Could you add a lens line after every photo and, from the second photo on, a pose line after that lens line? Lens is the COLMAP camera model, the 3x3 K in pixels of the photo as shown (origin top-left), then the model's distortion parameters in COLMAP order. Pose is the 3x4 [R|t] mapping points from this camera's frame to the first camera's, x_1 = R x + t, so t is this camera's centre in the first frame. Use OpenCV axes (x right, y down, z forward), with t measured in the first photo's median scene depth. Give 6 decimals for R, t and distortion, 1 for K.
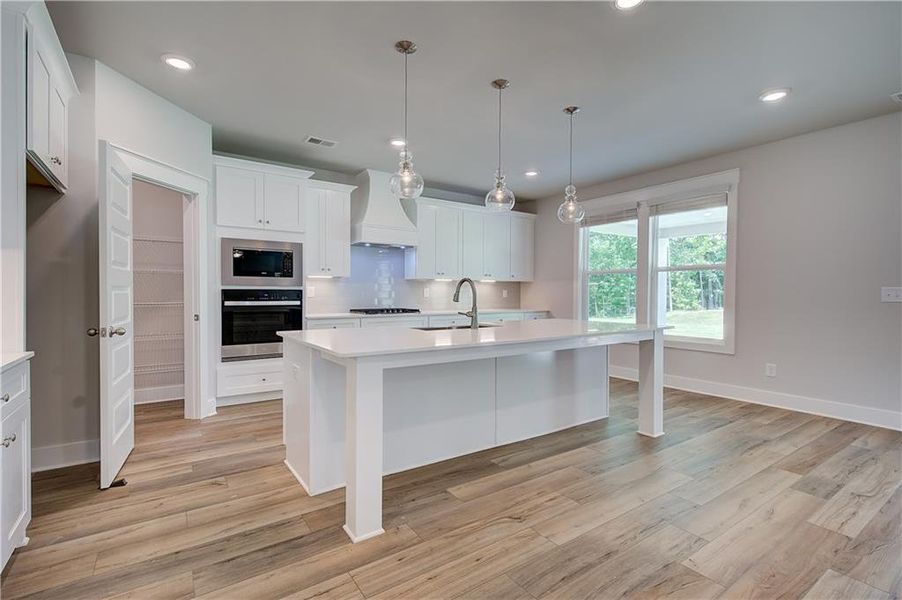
lens RADIAL K [[411.9, 0, 494.8], [0, 411.9, 297.3], [0, 0, 1]] dist [0.002696, 0.000932]
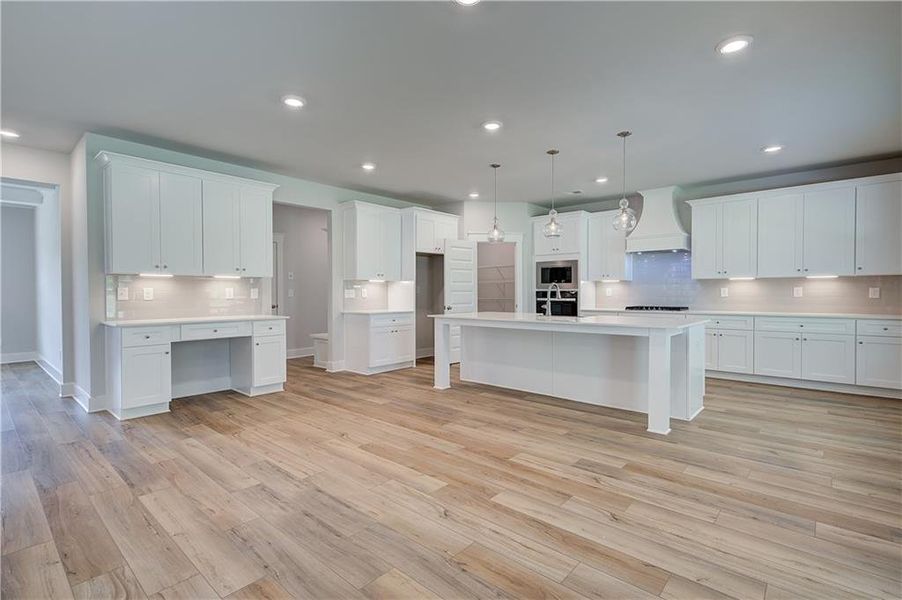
lens RADIAL K [[459.4, 0, 450.8], [0, 459.4, 299.7], [0, 0, 1]] dist [0.016791, -0.003590]
pose [[0.212986, 0.010611, -0.976998, 1.436340], [-0.005403, 0.999939, 0.009682, -0.000305], [0.977040, 0.003217, 0.213030, 0.267121]]
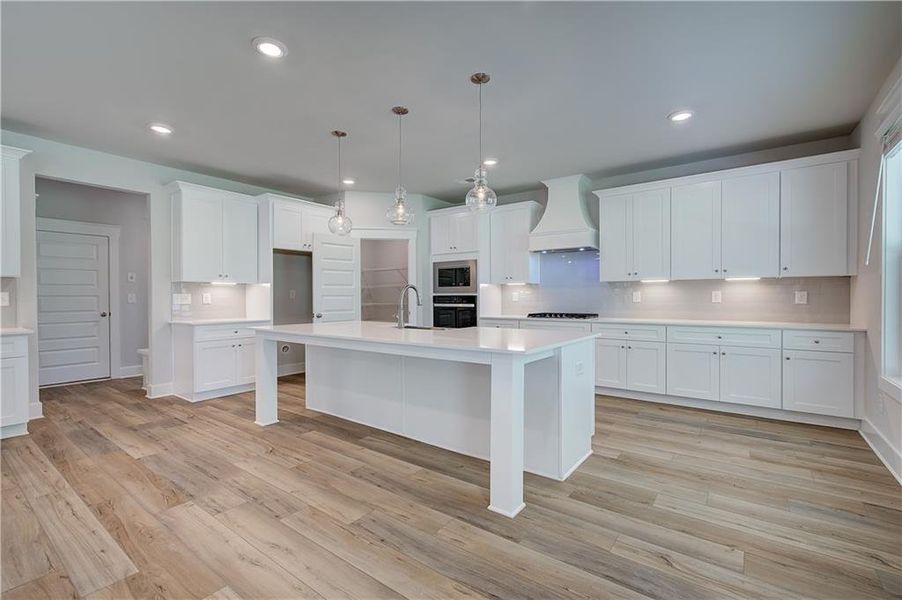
lens RADIAL K [[414.7, 0, 447.2], [0, 414.7, 300.0], [0, 0, 1]] dist [0.000528, 0.000464]
pose [[0.264157, 0.001464, -0.964479, 1.040370], [-0.004362, 0.999990, 0.000323, -0.005357], [0.964470, 0.004122, 0.264161, 0.763769]]
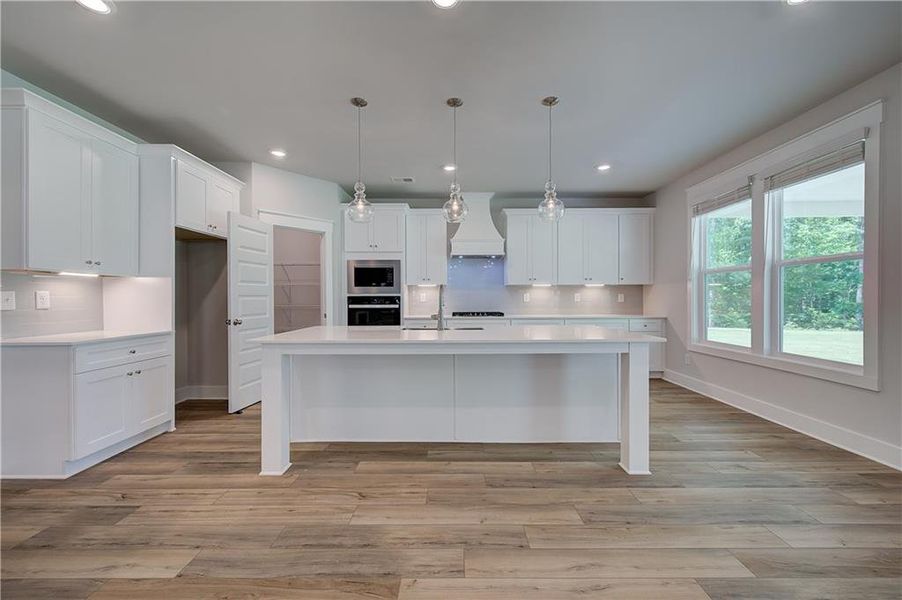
lens RADIAL K [[395.2, 0, 472.0], [0, 395.2, 299.3], [0, 0, 1]] dist [0.002727, -0.001059]
pose [[0.808898, -0.004484, -0.587931, 0.597809], [0.001424, 0.999983, -0.005668, -0.001455], [0.587947, 0.003747, 0.808891, 0.183375]]
